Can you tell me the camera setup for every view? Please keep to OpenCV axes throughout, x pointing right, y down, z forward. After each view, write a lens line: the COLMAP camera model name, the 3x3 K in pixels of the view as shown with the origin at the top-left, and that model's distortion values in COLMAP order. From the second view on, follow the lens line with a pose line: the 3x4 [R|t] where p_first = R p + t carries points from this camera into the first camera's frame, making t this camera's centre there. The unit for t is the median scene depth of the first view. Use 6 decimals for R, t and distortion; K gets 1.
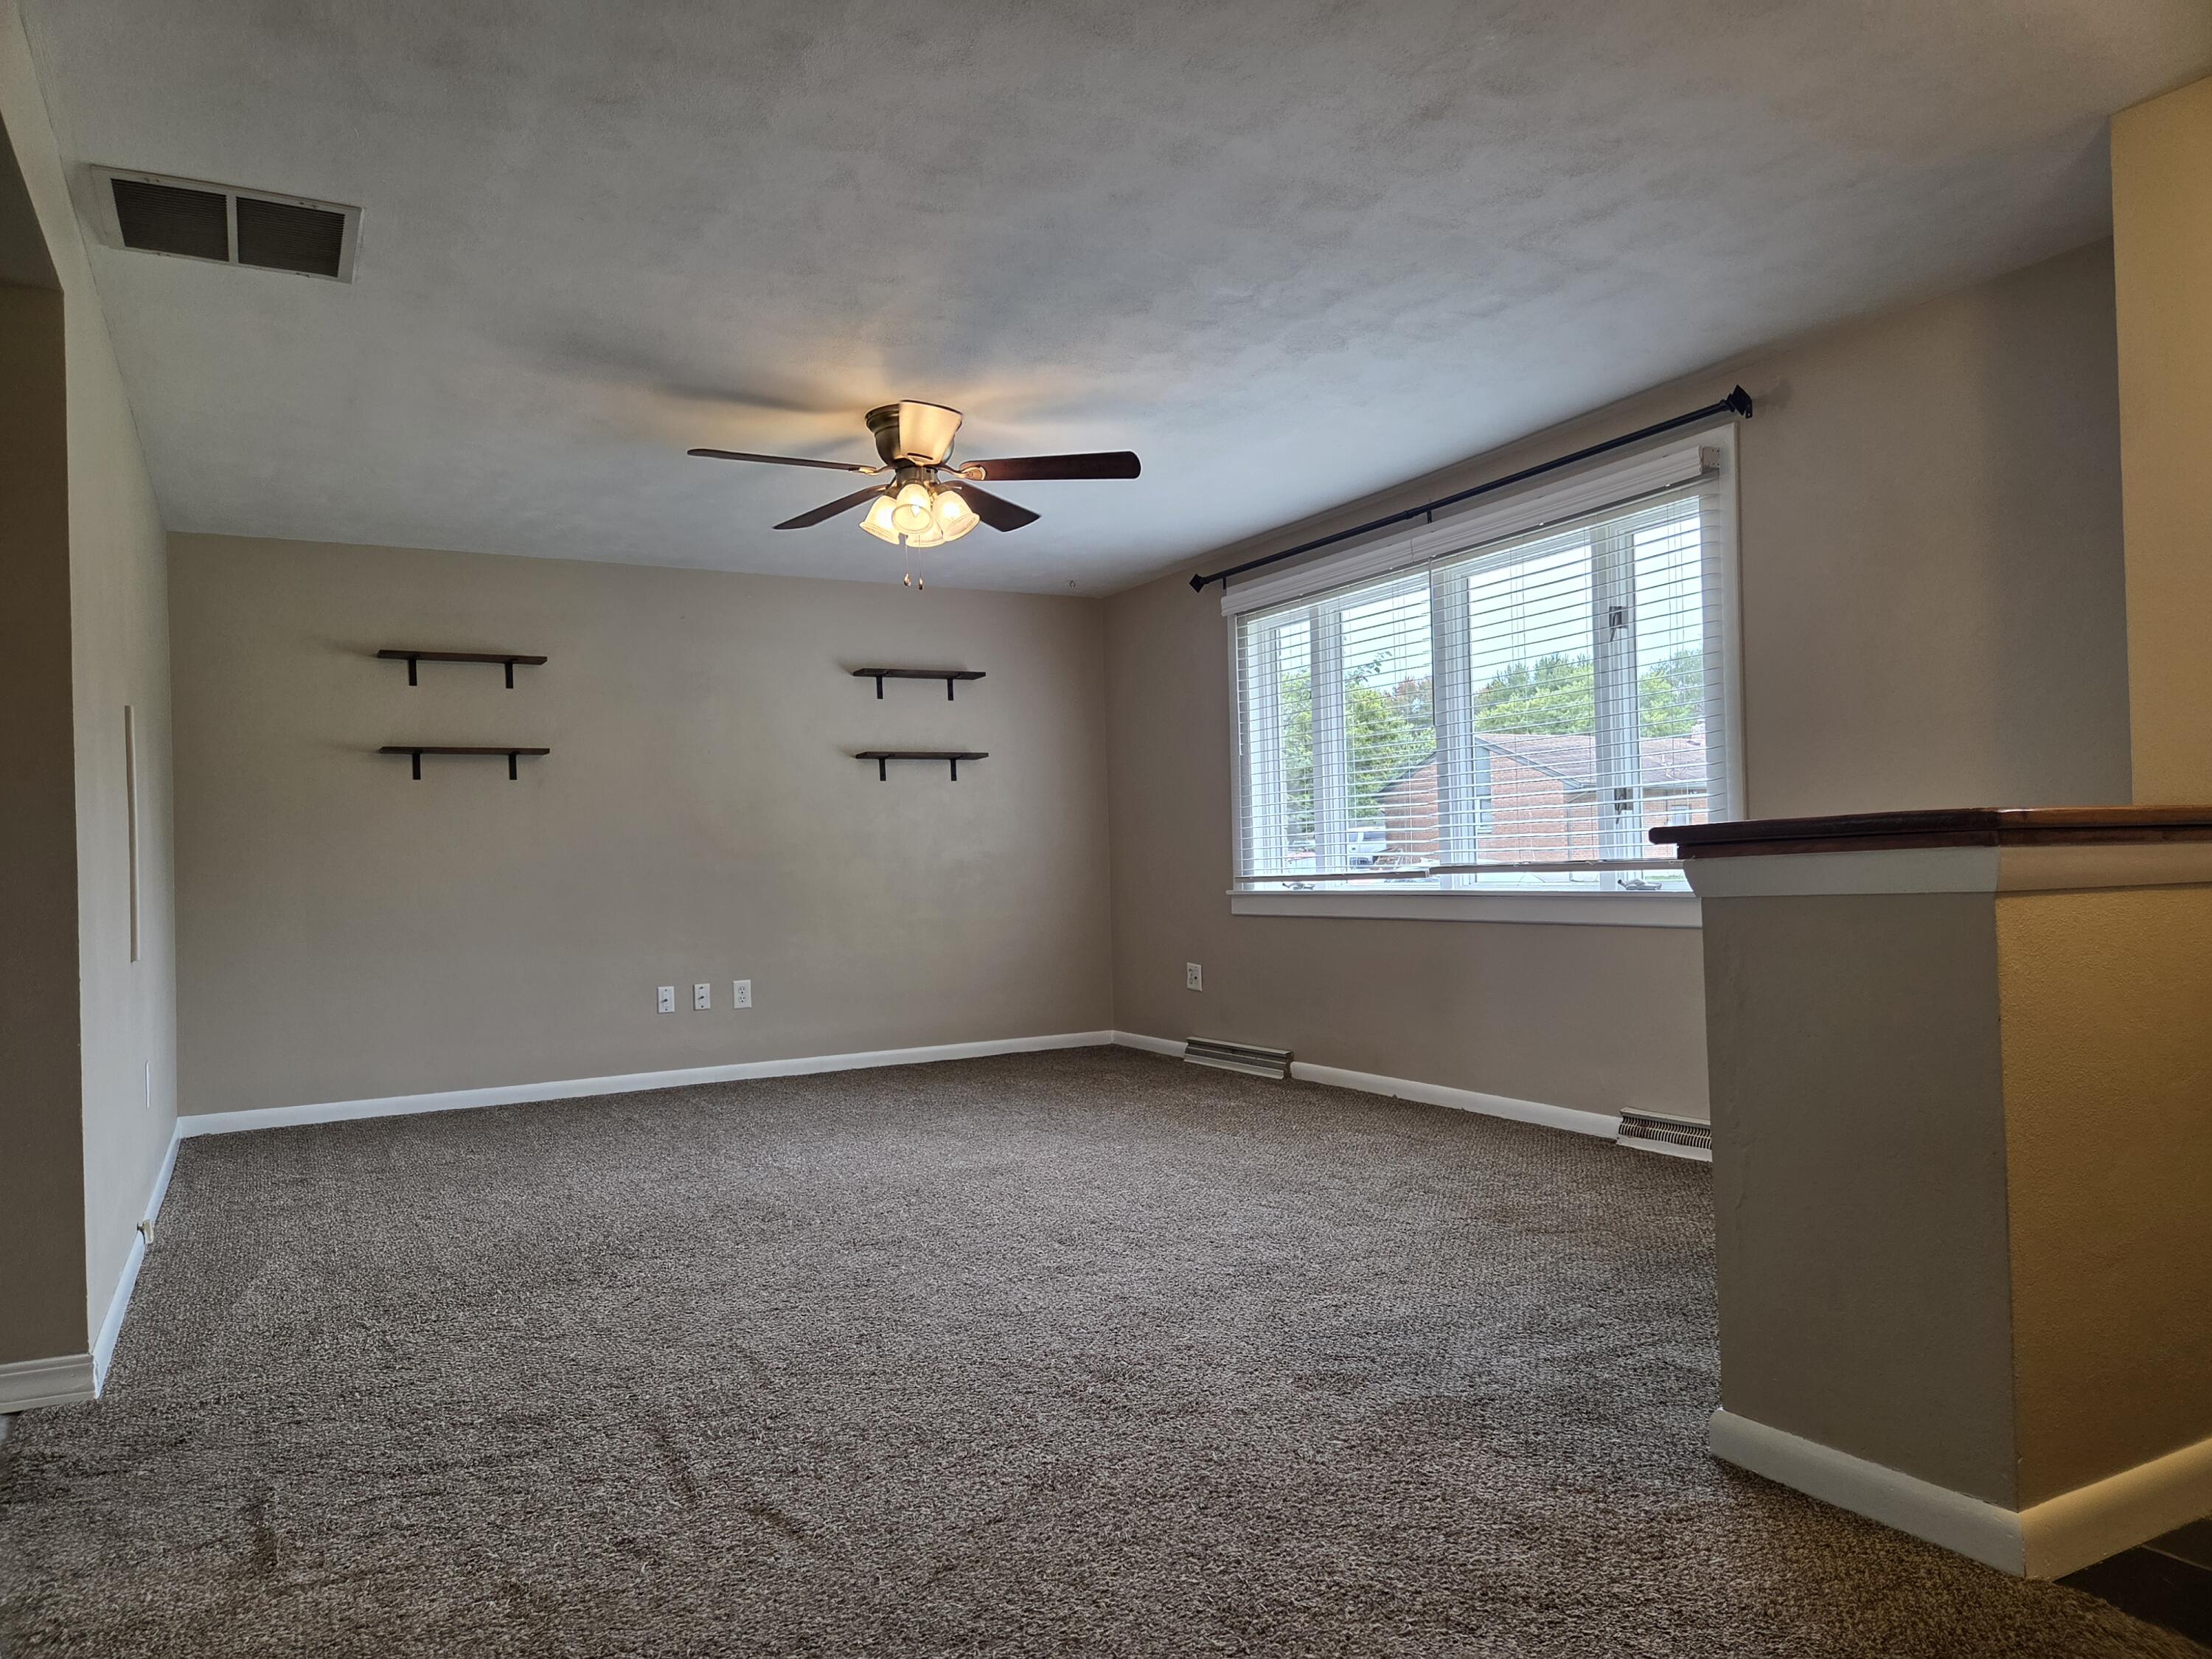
lens RADIAL K [[1506.1, 0, 1072.6], [0, 1506.1, 870.1], [0, 0, 1]] dist [0.099465, -0.096047]
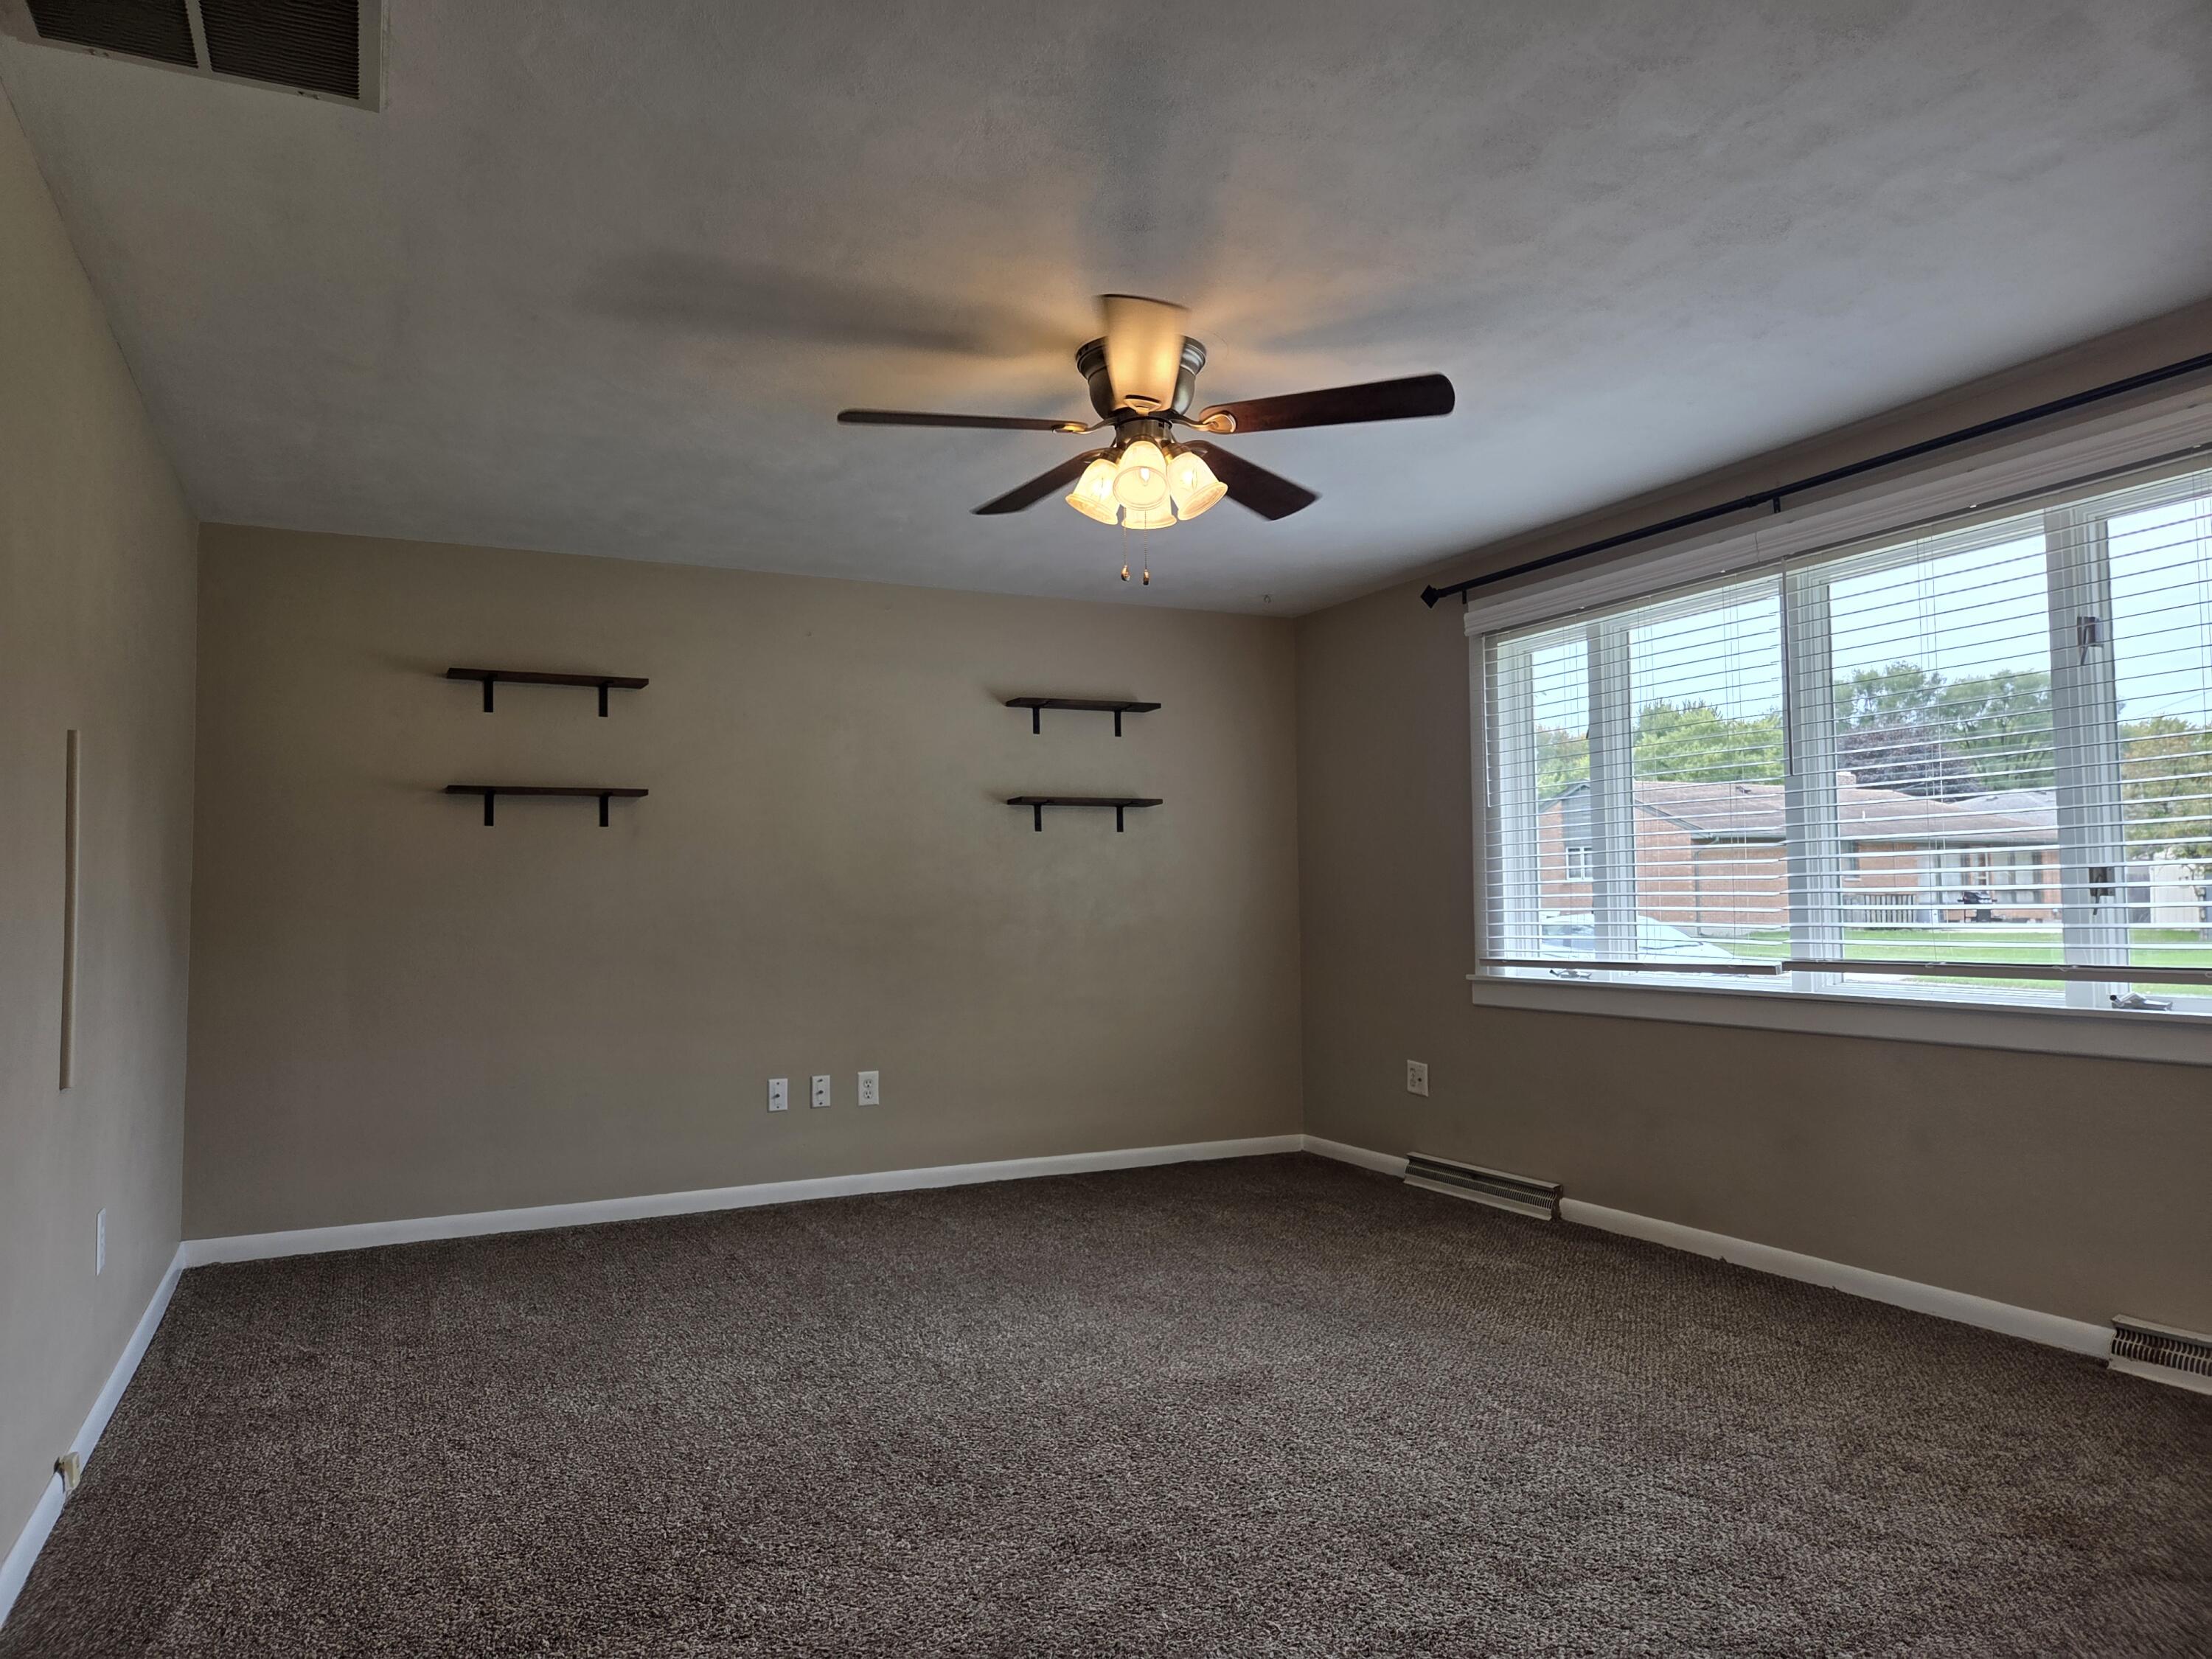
lens RADIAL K [[1495.7, 0, 1091.4], [0, 1495.7, 855.9], [0, 0, 1]] dist [0.085510, -0.074726]
pose [[0.998920, 0.015448, -0.043822, -0.071240], [-0.016965, 0.999262, -0.034459, -0.020908], [0.043257, 0.035166, 0.998445, 0.208298]]
